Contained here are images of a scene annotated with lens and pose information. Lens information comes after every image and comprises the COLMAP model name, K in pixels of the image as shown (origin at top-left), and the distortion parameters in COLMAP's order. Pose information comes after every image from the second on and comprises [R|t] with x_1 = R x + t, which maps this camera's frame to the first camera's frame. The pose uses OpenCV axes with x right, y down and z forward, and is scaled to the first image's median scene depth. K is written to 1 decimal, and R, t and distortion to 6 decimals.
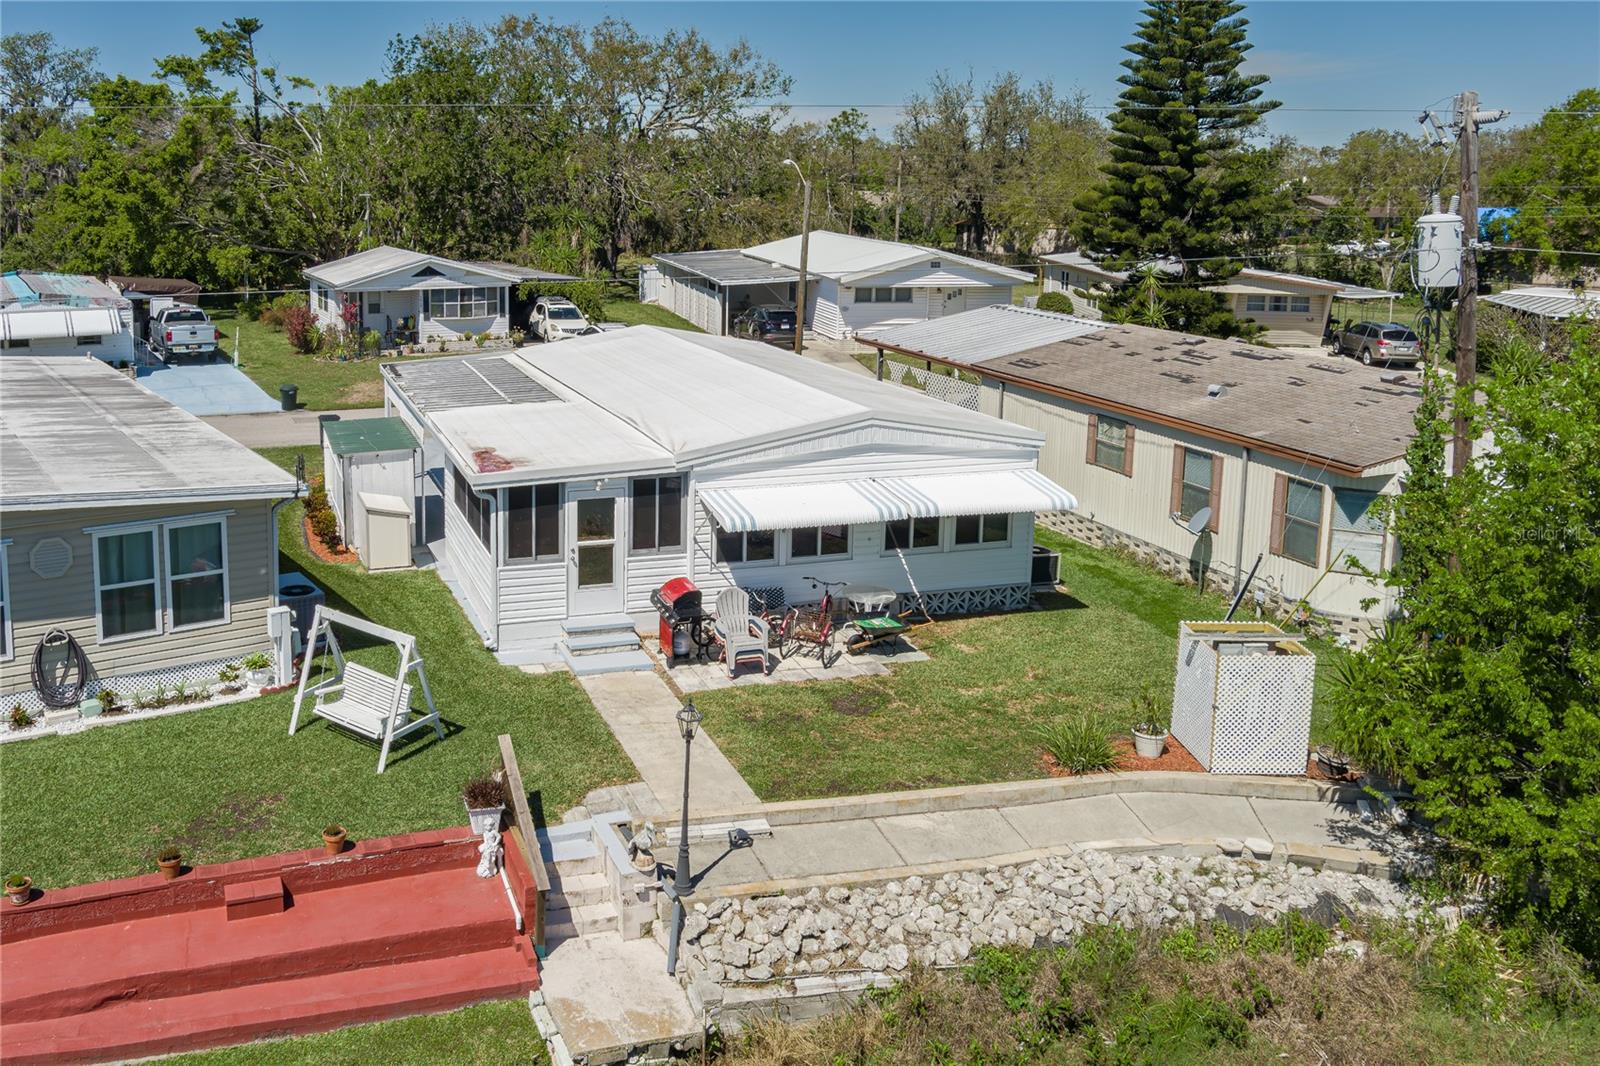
lens RADIAL K [[1528.6, 0, 618.9], [0, 1528.6, 598.6], [0, 0, 1]] dist [-0.088032, 0.011211]
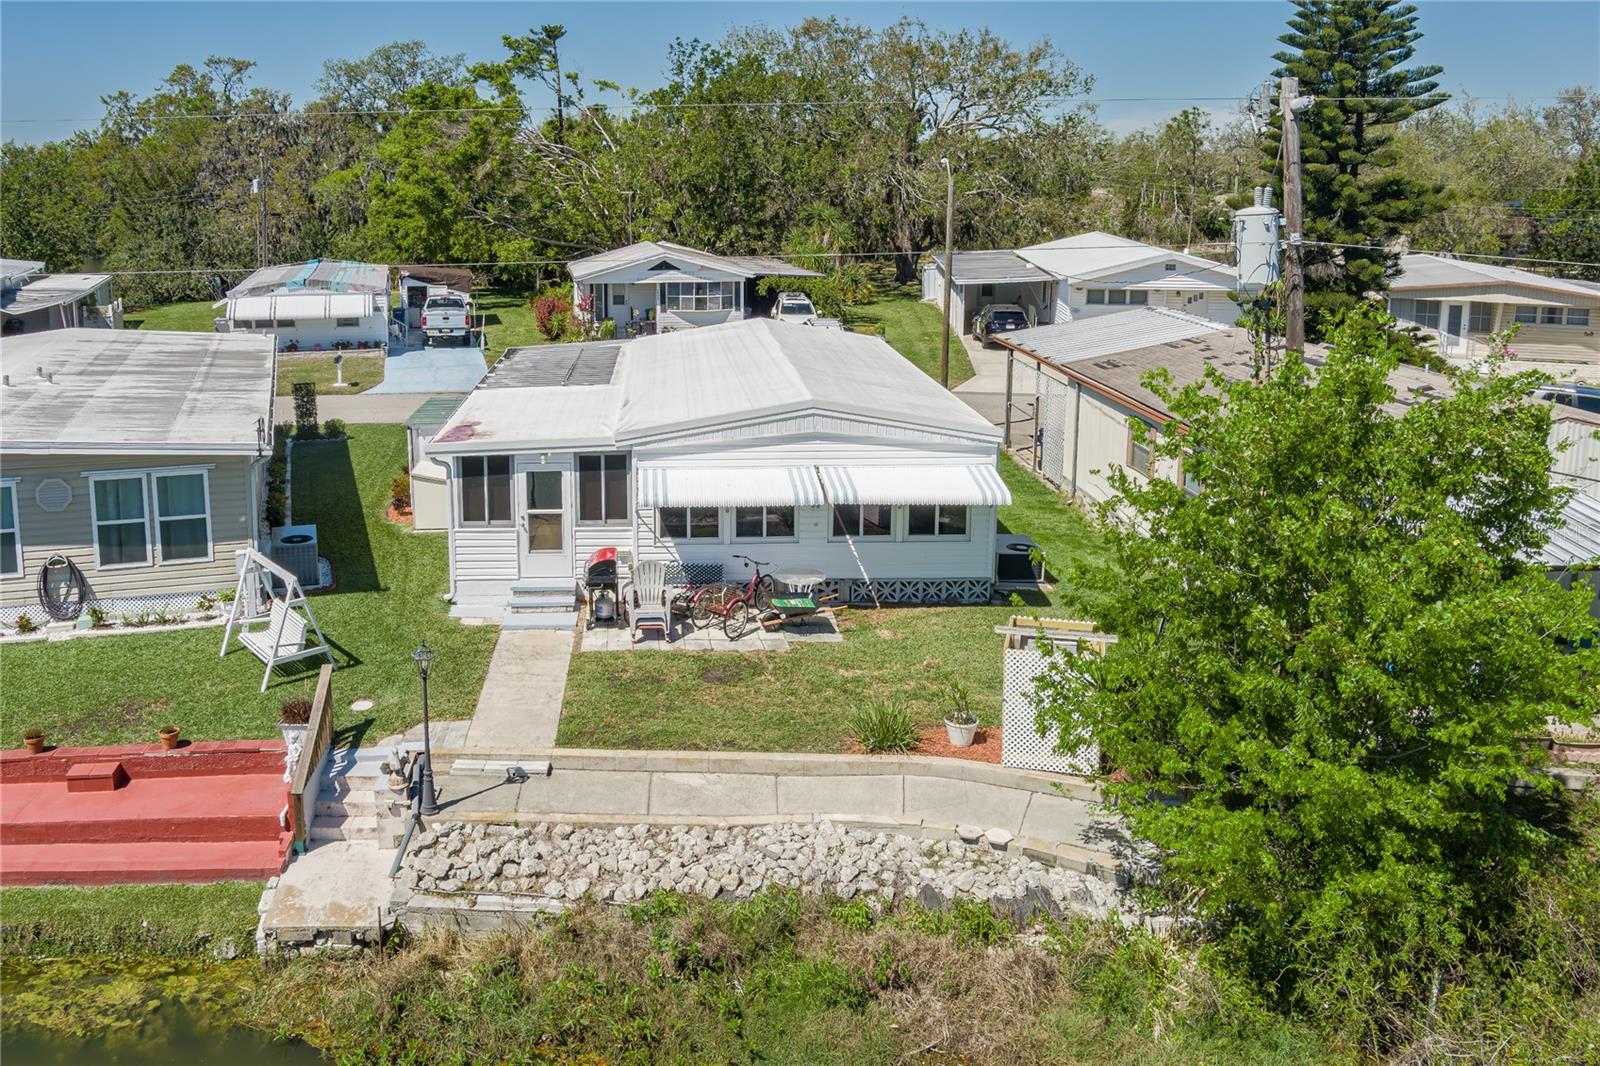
lens RADIAL K [[1547.6, 0, 734.3], [0, 1547.6, 610.2], [0, 0, 1]] dist [-0.085342, 0.015004]
pose [[0.964705, 0.070115, -0.253828, 0.405094], [-0.068870, 0.997530, 0.013798, 0.009320], [0.254168, 0.004171, 0.967151, -0.035279]]
